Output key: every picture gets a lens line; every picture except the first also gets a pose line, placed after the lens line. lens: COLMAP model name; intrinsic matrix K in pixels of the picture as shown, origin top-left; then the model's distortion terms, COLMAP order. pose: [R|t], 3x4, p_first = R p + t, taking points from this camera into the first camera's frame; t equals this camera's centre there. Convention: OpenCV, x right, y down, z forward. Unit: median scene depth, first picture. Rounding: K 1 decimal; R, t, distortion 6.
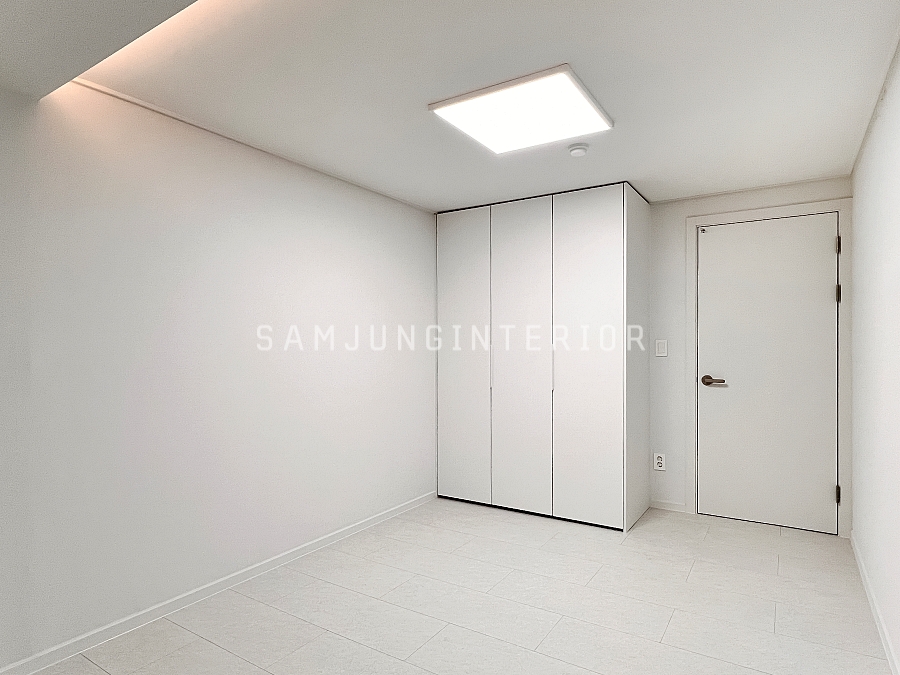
lens RADIAL K [[512.0, 0, 481.6], [0, 512.0, 343.5], [0, 0, 1]] dist [0.005199, 0.000568]
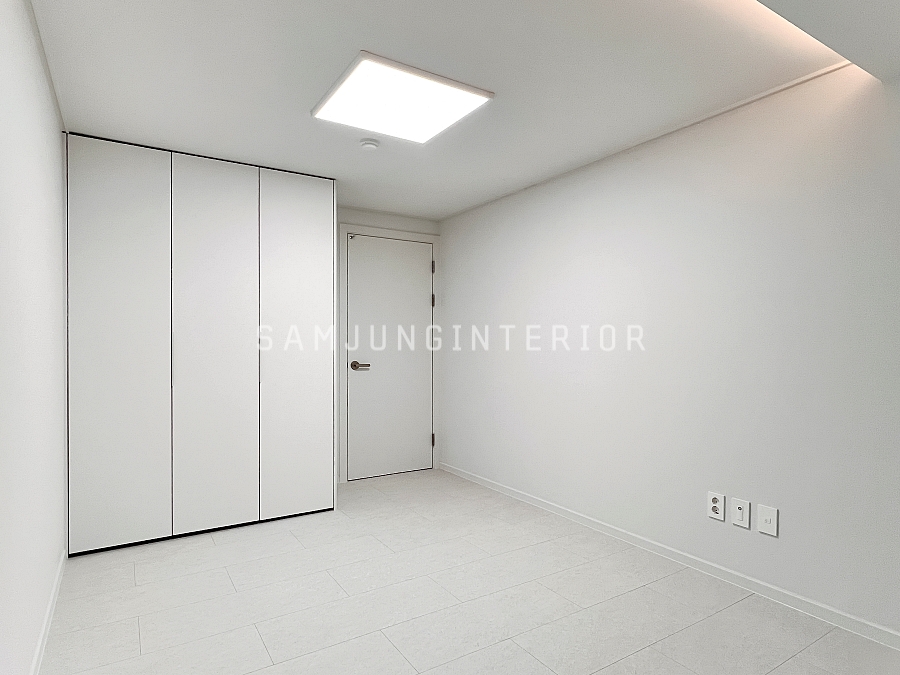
lens RADIAL K [[503.1, 0, 425.3], [0, 503.1, 342.9], [0, 0, 1]] dist [-0.004776, -0.001133]
pose [[0.462202, 0.001945, 0.886773, -0.525134], [-0.005682, 0.999984, 0.000768, 0.019138], [-0.886757, -0.005394, 0.462205, 0.333077]]
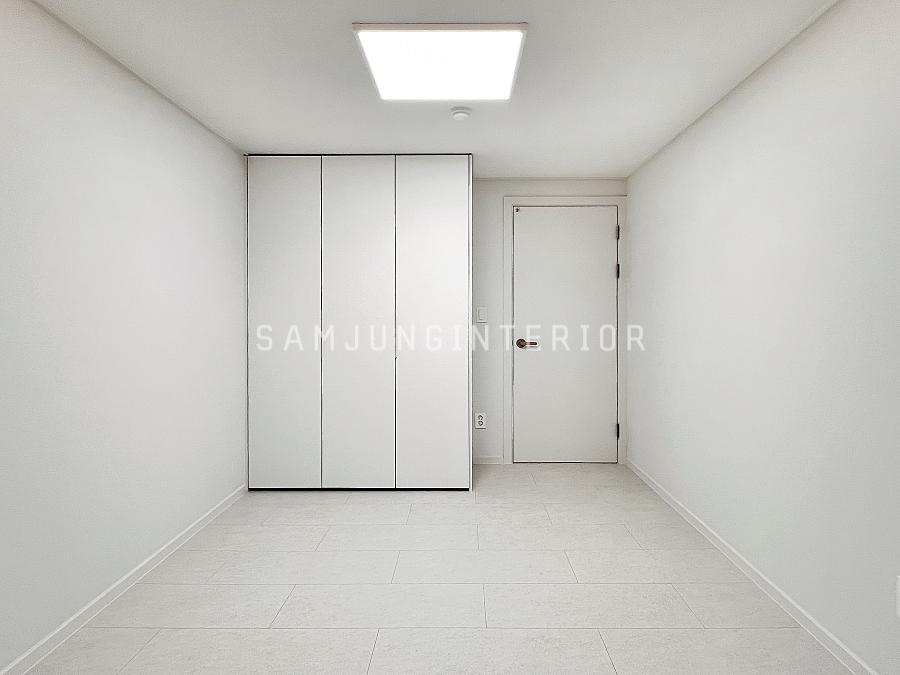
lens RADIAL K [[499.9, 0, 459.8], [0, 499.9, 315.5], [0, 0, 1]] dist [0.003907, -0.000275]
pose [[0.858439, 0.000175, 0.512915, -0.244921], [-0.002115, 0.999993, 0.003199, 0.007941], [-0.512911, -0.003831, 0.858433, 0.131524]]
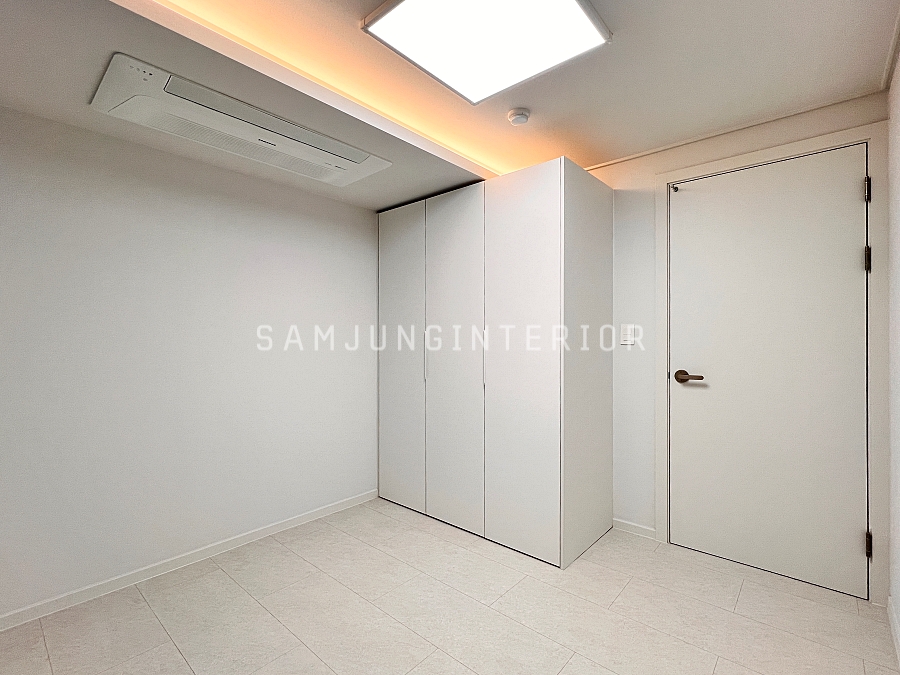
lens RADIAL K [[423.6, 0, 450.0], [0, 423.6, 337.5], [0, 0, 1]] dist [-0.009393, -0.000630]
pose [[0.984885, 0.000868, -0.173209, 0.206260], [-0.002035, 0.999976, -0.006558, 0.016972], [0.173199, 0.006811, 0.984863, 0.302064]]
